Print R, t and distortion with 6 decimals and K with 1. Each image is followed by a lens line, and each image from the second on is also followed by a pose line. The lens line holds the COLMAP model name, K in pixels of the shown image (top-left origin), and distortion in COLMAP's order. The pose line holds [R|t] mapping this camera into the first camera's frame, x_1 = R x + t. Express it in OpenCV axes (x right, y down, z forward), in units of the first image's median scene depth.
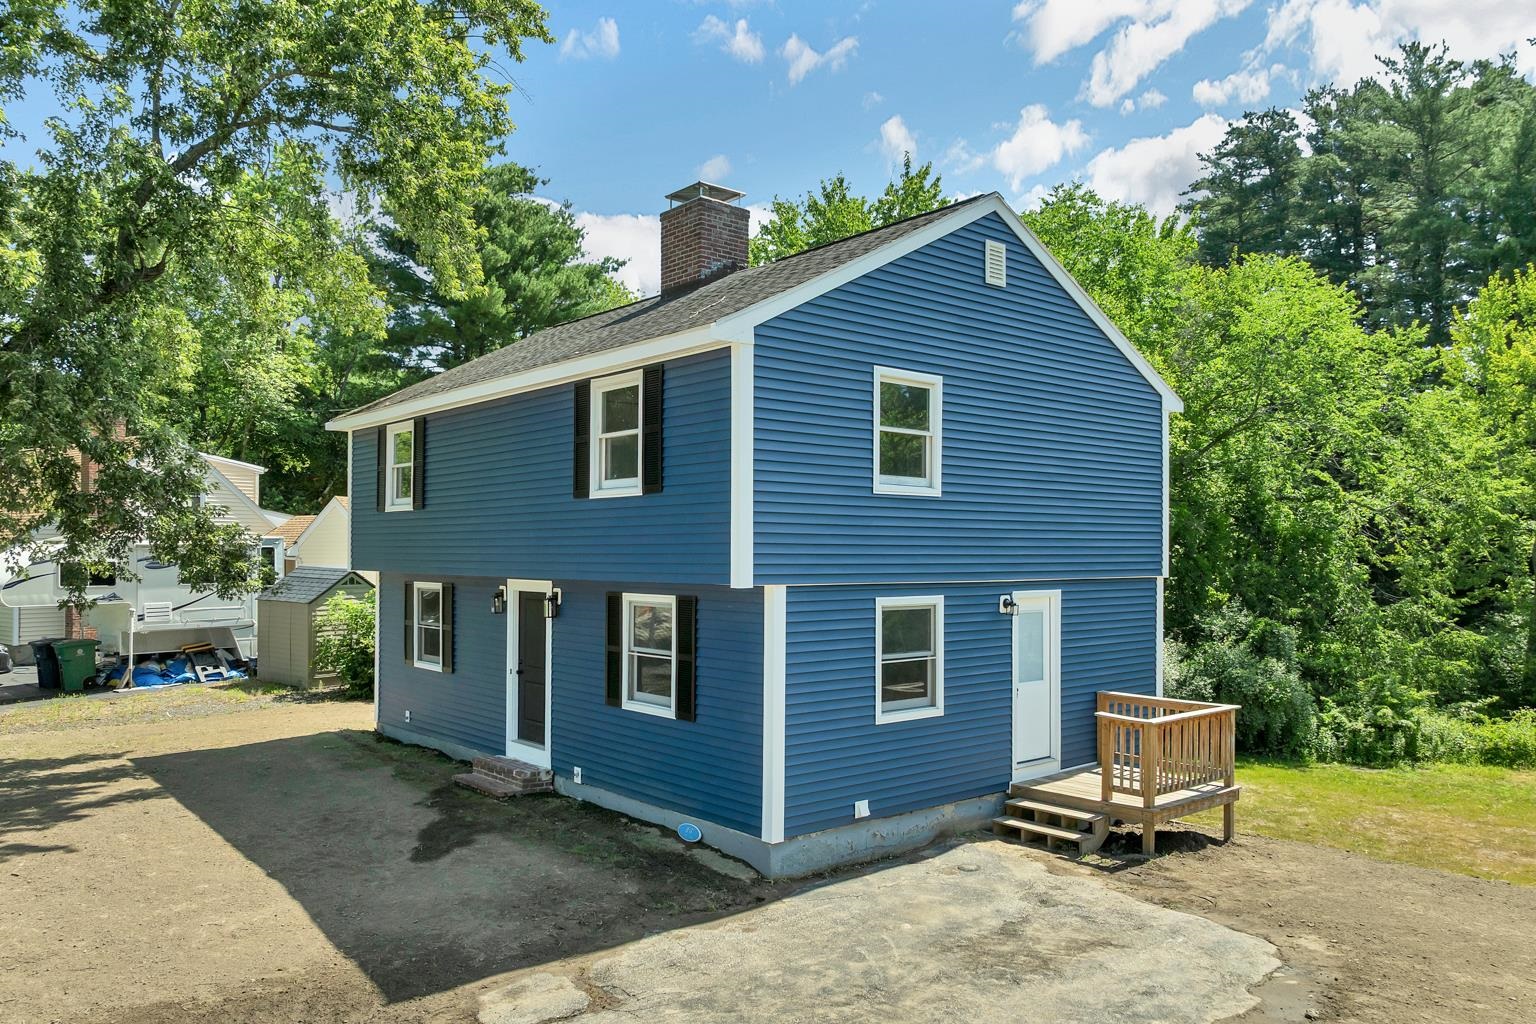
lens RADIAL K [[1102.5, 0, 764.5], [0, 1102.5, 516.6], [0, 0, 1]] dist [-0.040610, 0.001563]
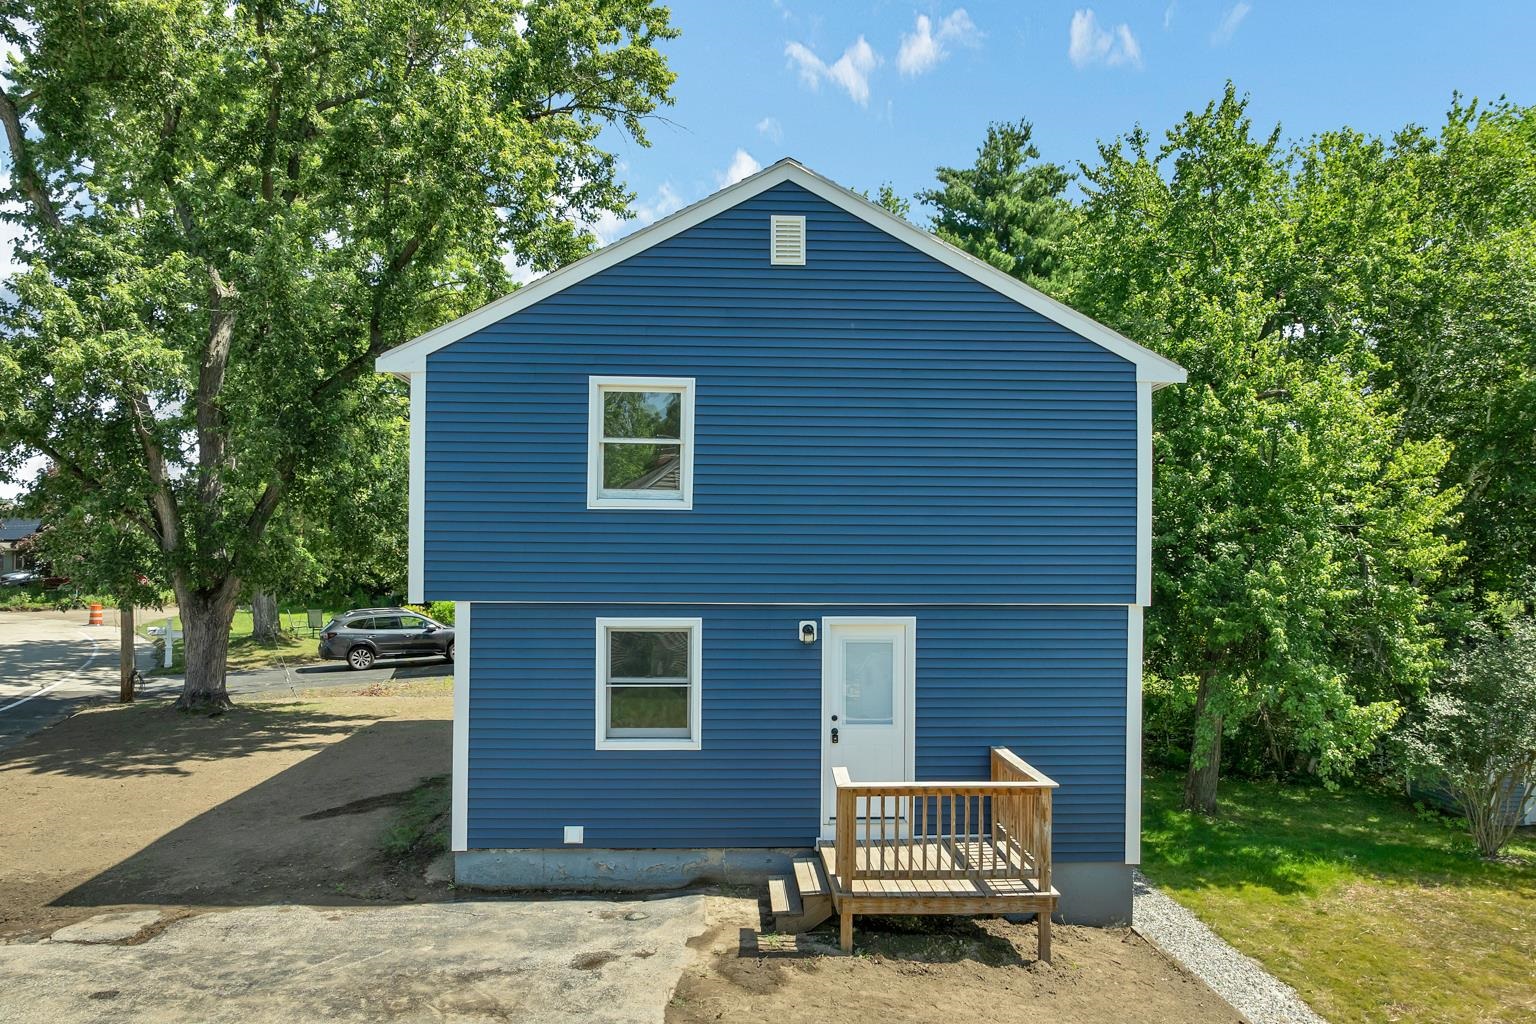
lens RADIAL K [[1102.5, 0, 765.9], [0, 1102.5, 513.8], [0, 0, 1]] dist [-0.040610, 0.001563]
pose [[0.798809, -0.019608, -0.601265, 0.828555], [0.015623, 0.999808, -0.011849, -0.002973], [0.601382, 0.000072, 0.798961, 0.334908]]
